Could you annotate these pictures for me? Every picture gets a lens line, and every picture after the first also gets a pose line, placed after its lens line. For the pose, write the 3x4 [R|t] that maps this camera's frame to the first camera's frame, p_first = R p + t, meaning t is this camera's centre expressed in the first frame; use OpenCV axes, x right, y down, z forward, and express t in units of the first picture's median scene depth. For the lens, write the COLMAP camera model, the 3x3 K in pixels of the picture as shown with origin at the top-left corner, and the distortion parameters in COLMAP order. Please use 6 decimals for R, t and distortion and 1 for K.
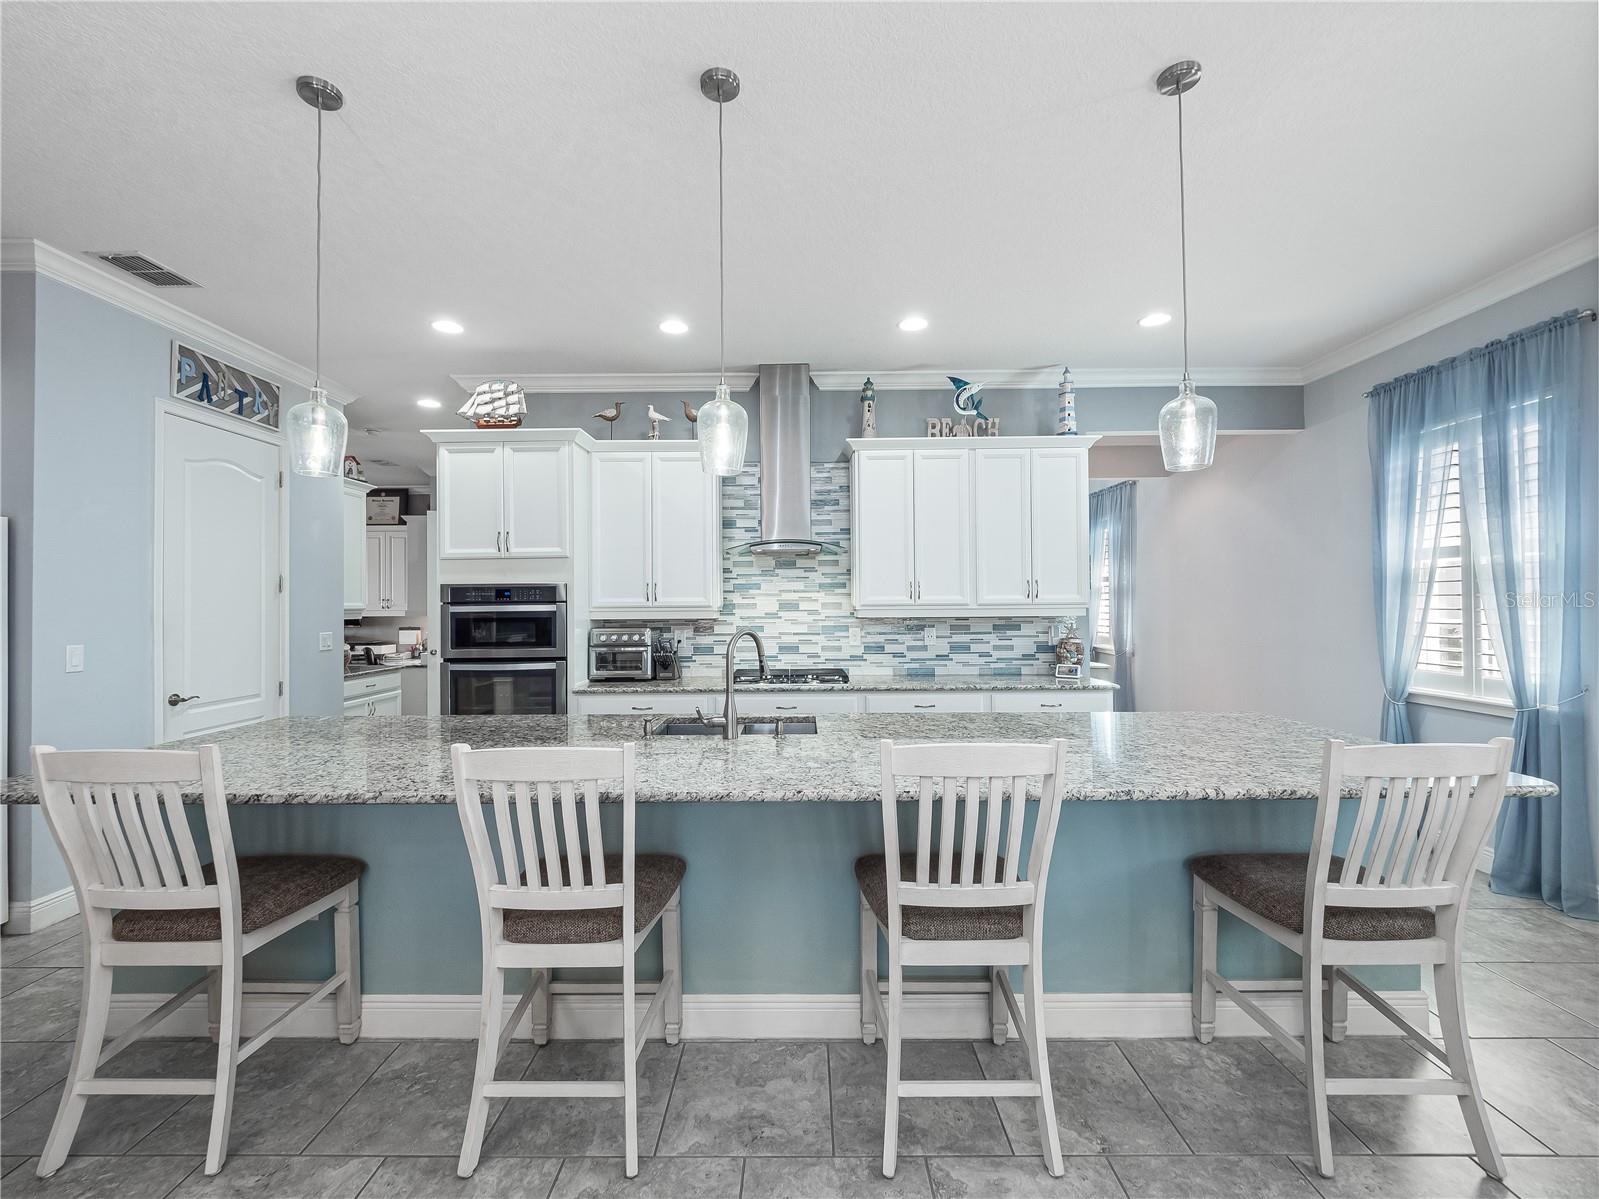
lens RADIAL K [[669.0, 0, 790.5], [0, 669.0, 595.0], [0, 0, 1]] dist [0.014127, -0.015662]
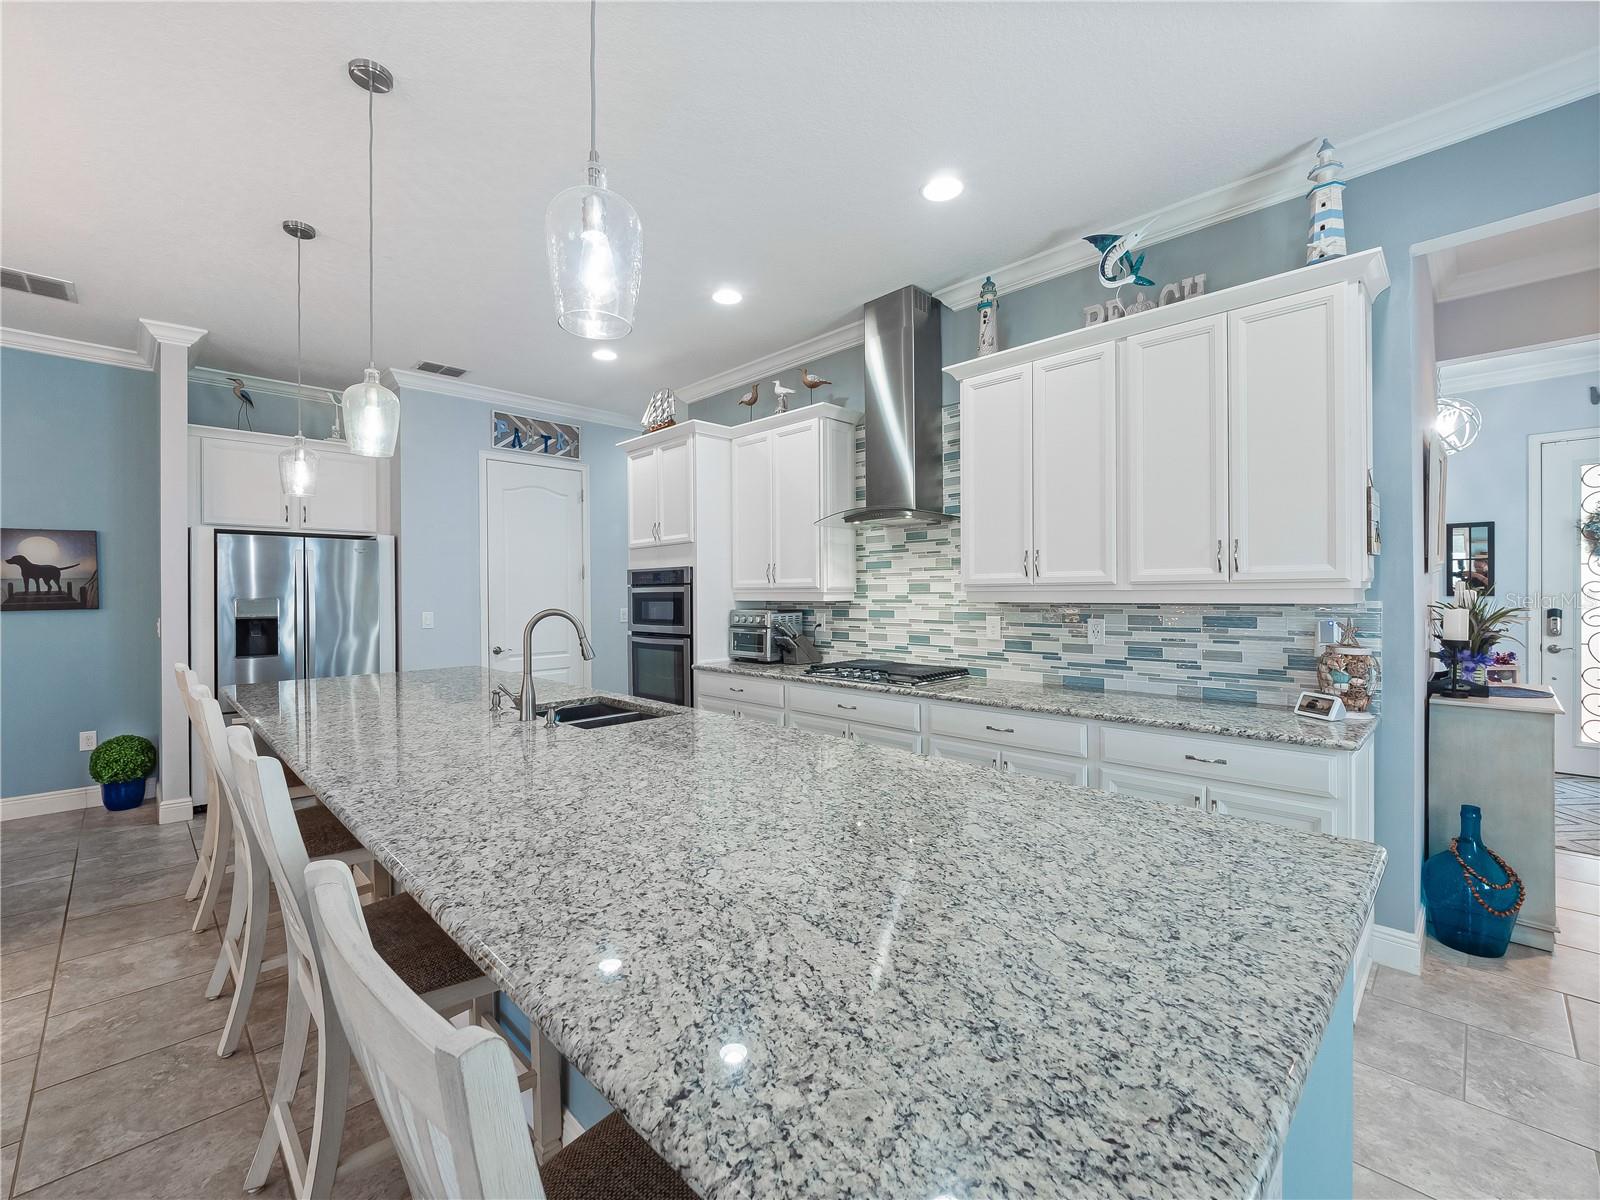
lens RADIAL K [[669.4, 0, 791.0], [0, 669.4, 595.5], [0, 0, 1]] dist [0.014127, -0.015662]
pose [[0.711096, 0.005460, -0.703074, 0.490959], [0.011508, 0.999746, 0.019403, 0.009108], [0.703001, -0.021888, 0.710852, 0.319864]]
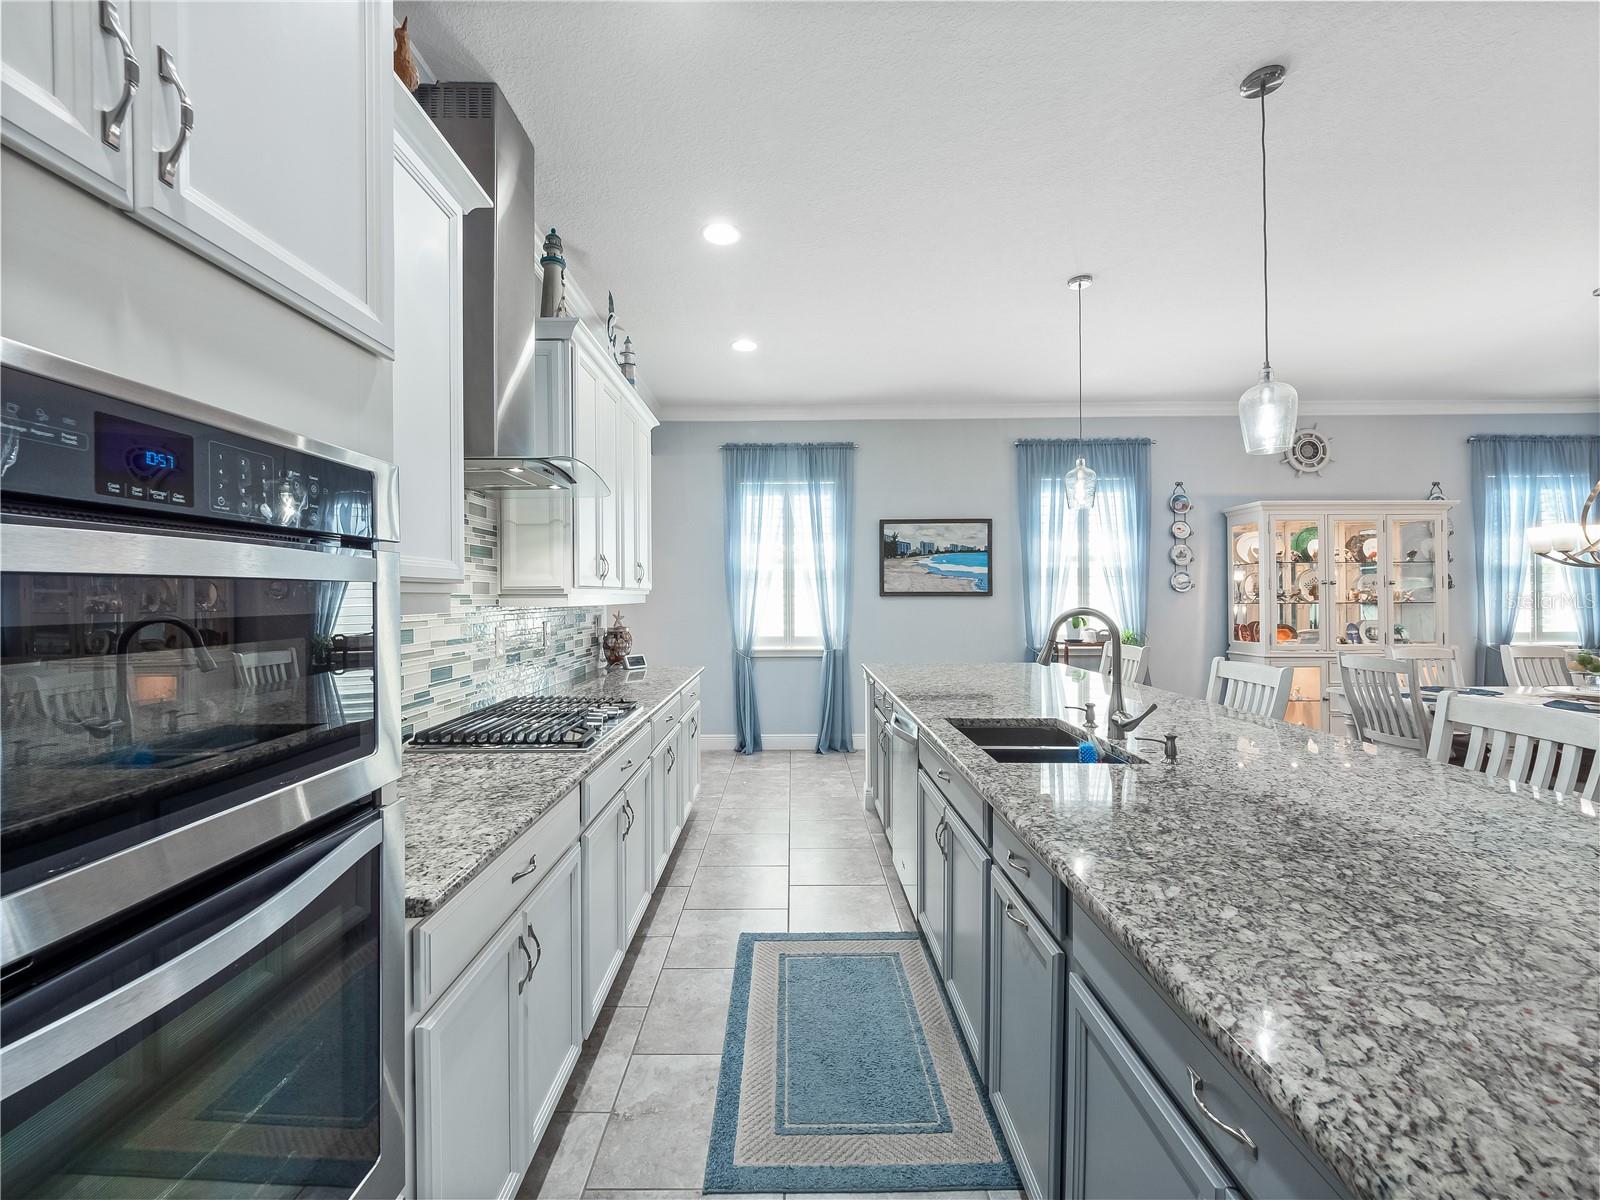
lens RADIAL K [[671.0, 0, 780.0], [0, 671.0, 594.0], [0, 0, 1]] dist [0.018623, -0.014813]
pose [[0.003841, 0.010114, 0.999941, -0.525761], [-0.009745, 0.999902, -0.010076, 0.025767], [-0.999945, -0.009705, 0.003939, 0.792120]]
